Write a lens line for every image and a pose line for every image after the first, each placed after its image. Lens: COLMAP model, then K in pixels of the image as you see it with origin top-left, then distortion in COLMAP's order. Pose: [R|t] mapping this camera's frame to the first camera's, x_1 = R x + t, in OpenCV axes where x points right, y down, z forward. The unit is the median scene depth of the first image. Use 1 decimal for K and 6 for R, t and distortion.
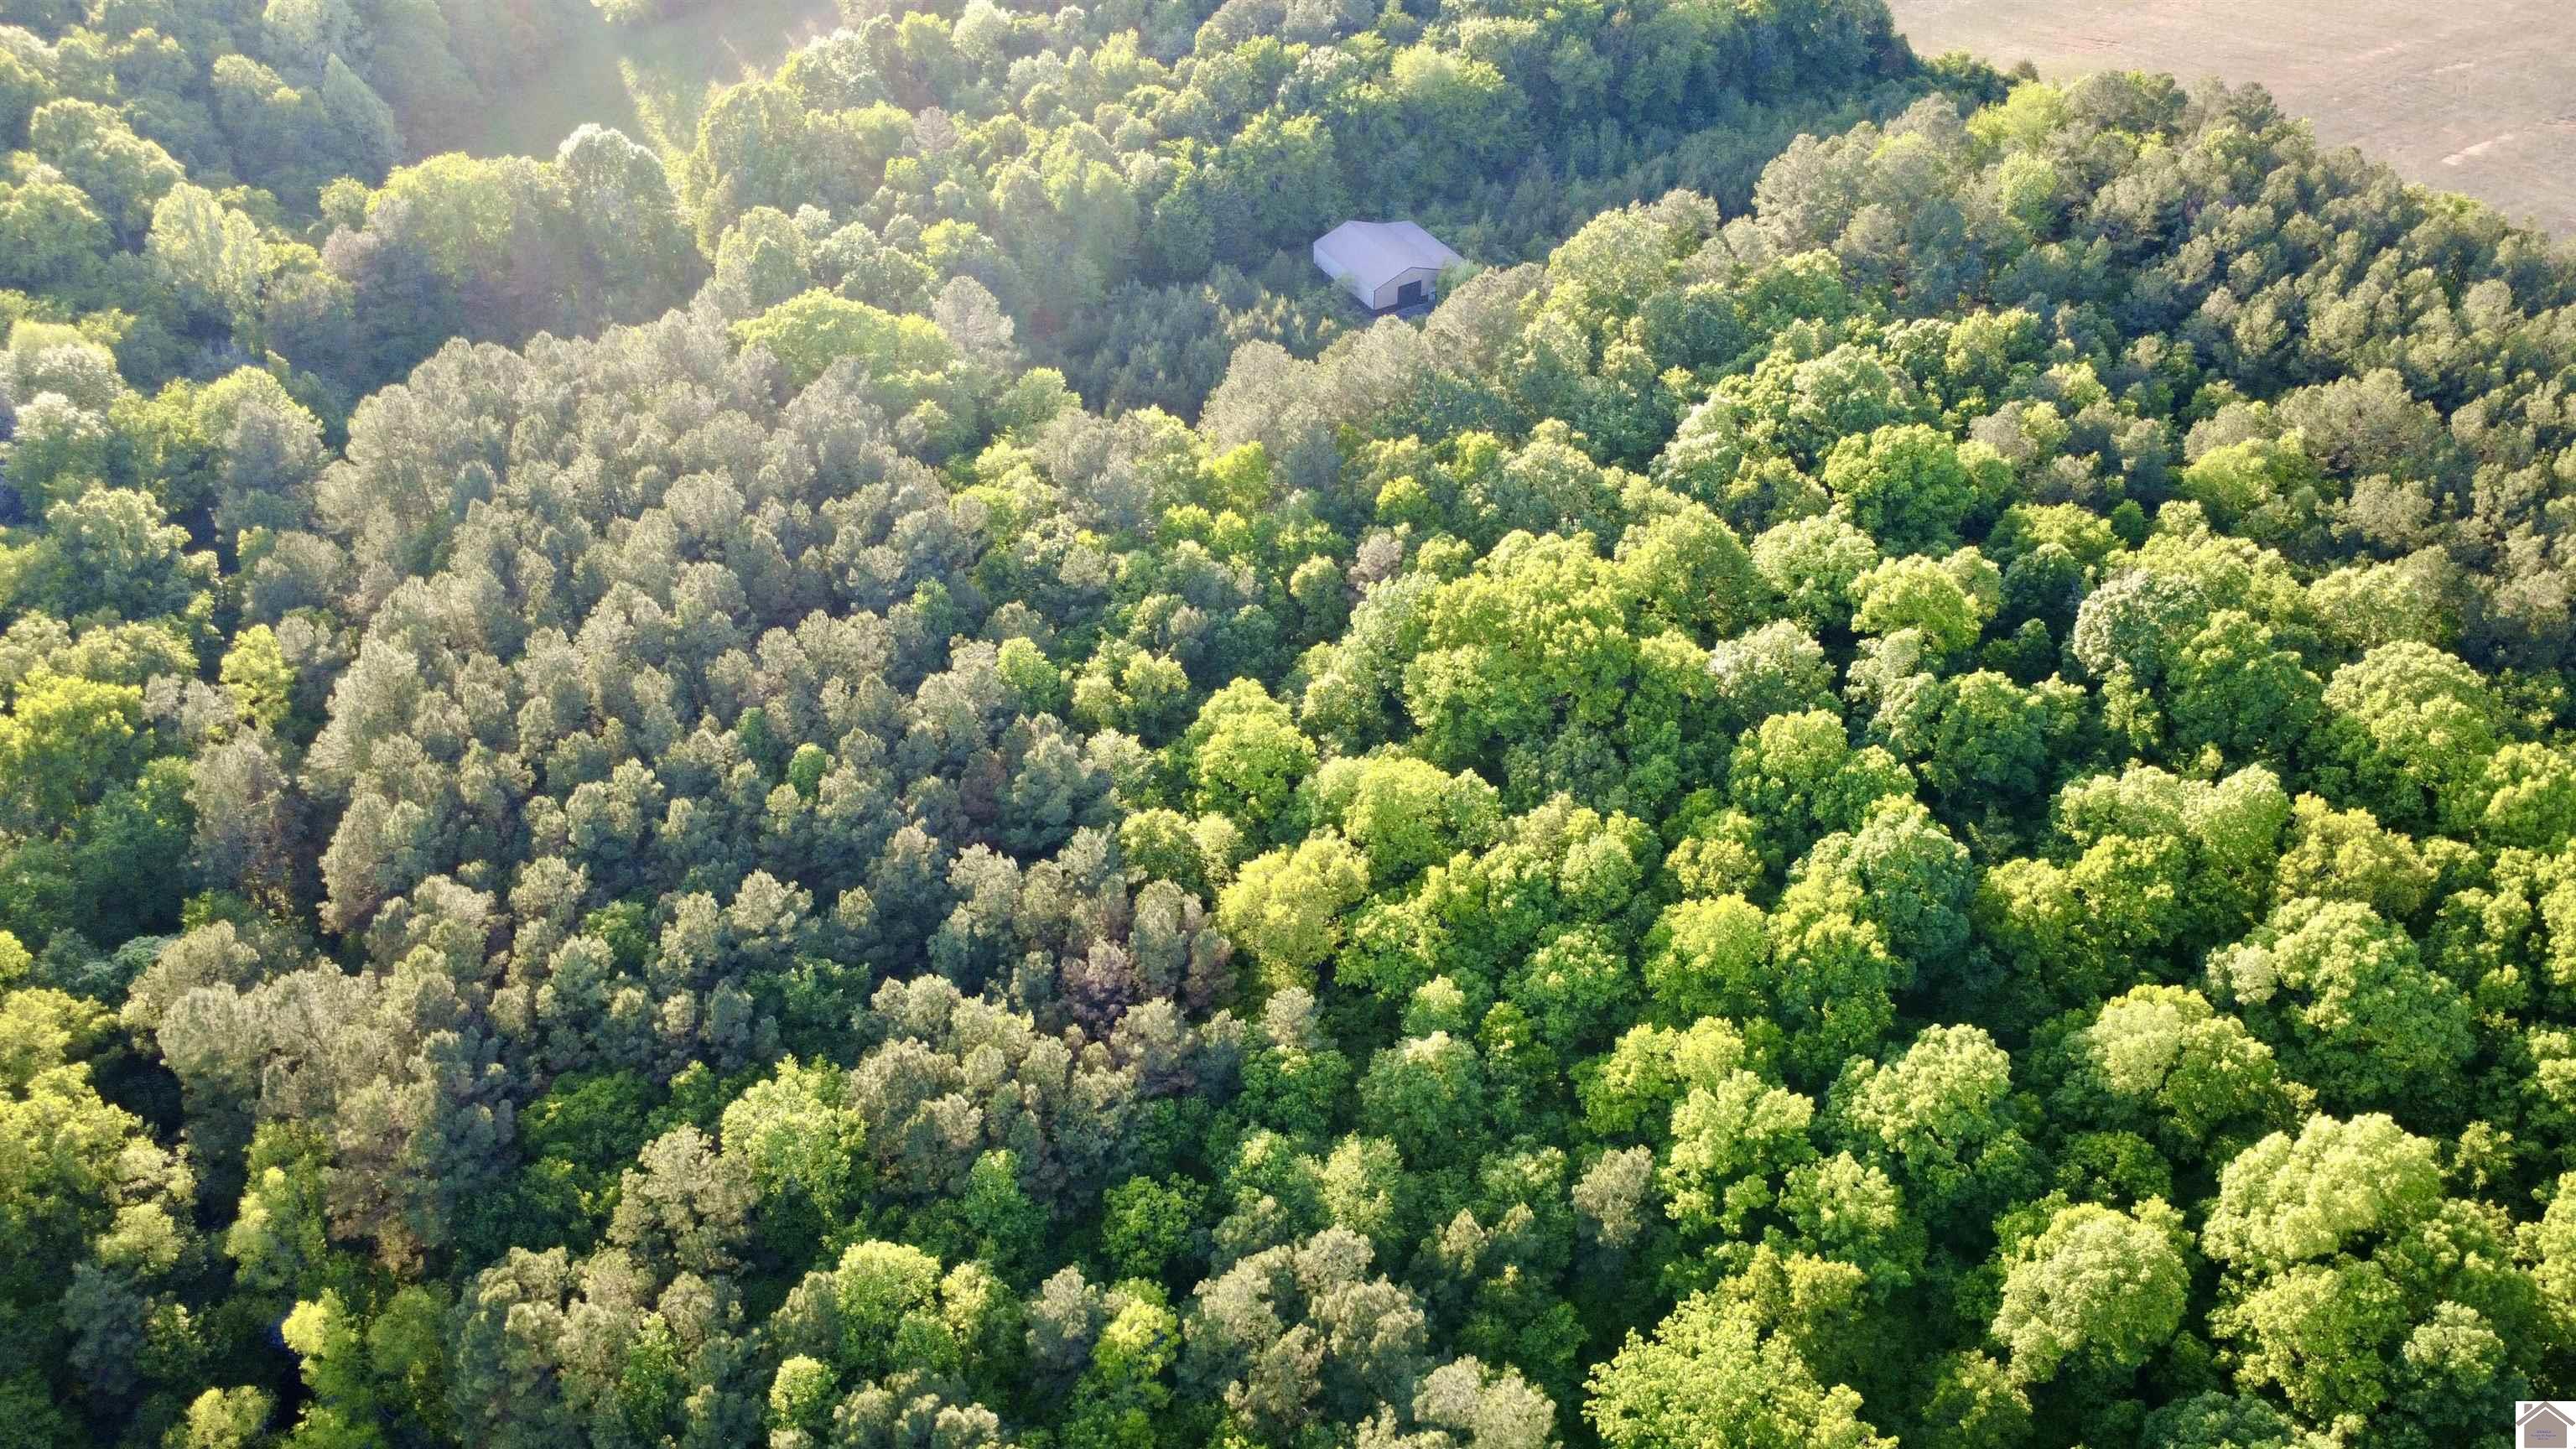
lens RADIAL K [[1885.7, 0, 1281.4], [0, 1885.7, 729.9], [0, 0, 1]] dist [-0.004444, 0.000508]
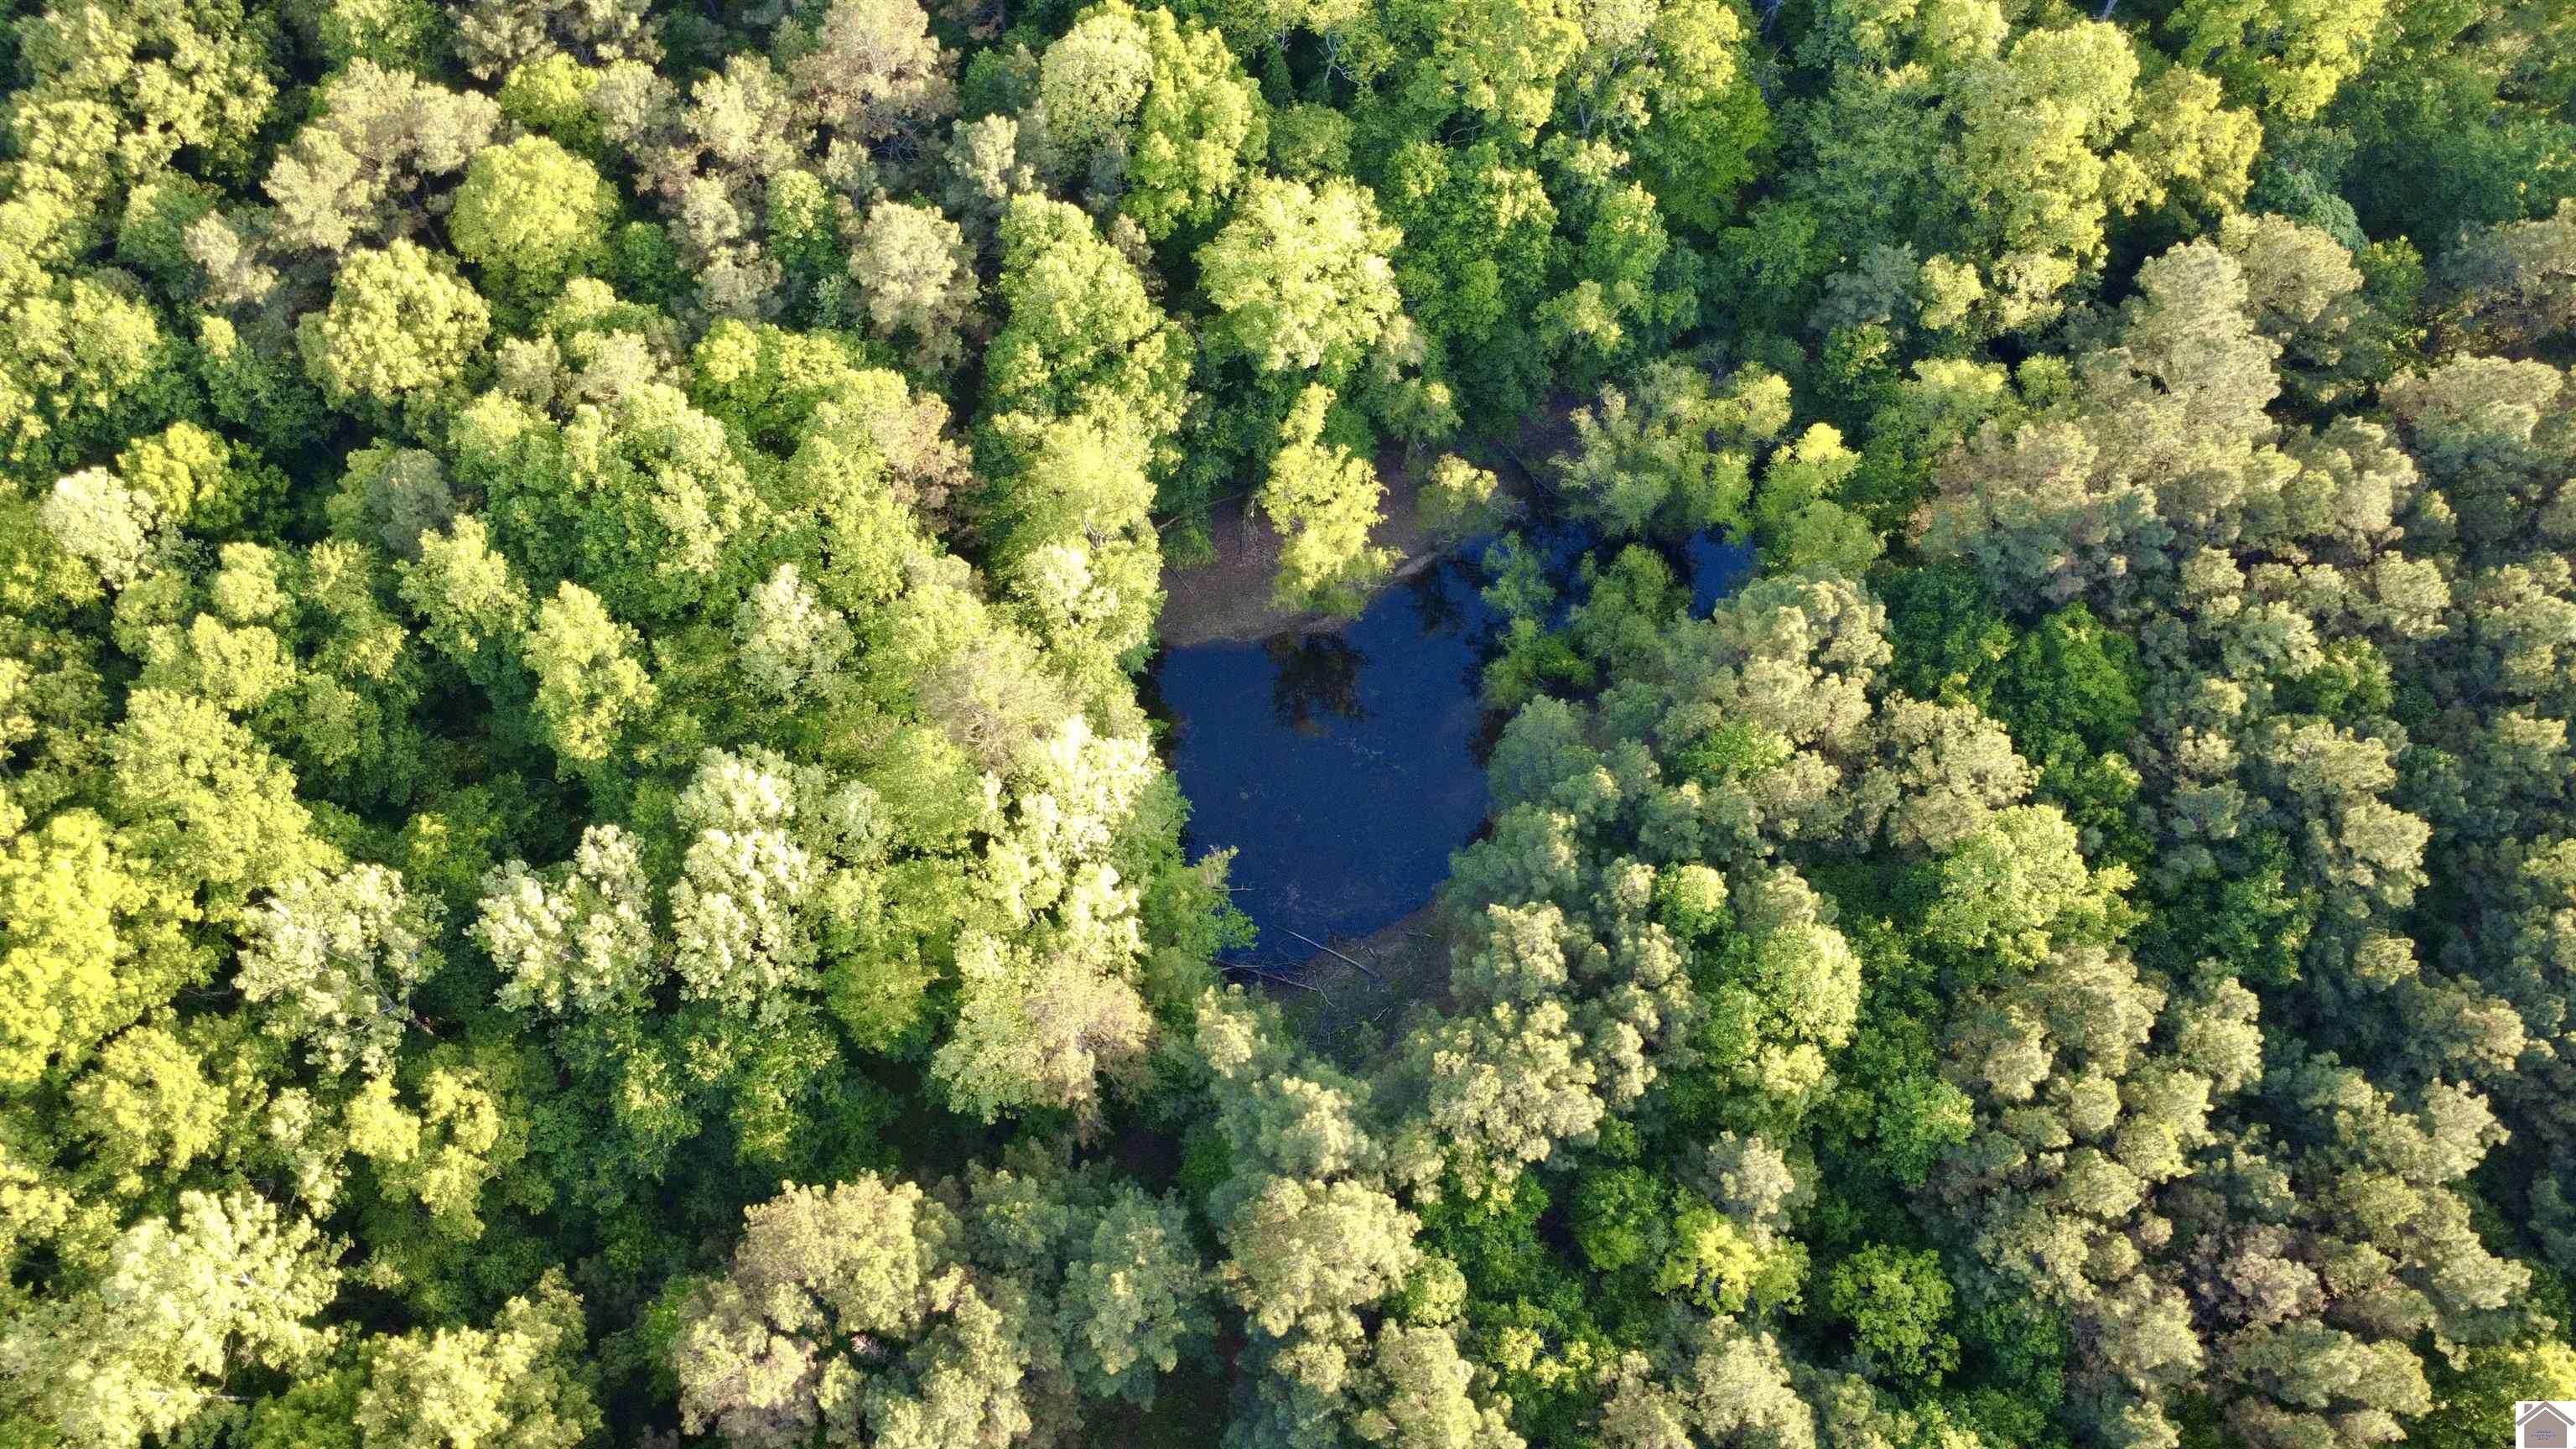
lens RADIAL K [[1885.7, 0, 1281.4], [0, 1885.7, 729.9], [0, 0, 1]] dist [-0.004444, 0.000508]
pose [[-0.191319, 0.909172, -0.369868, 0.055116], [-0.645042, 0.167565, 0.745548, -0.211556], [0.739809, 0.381218, 0.554396, 0.247363]]
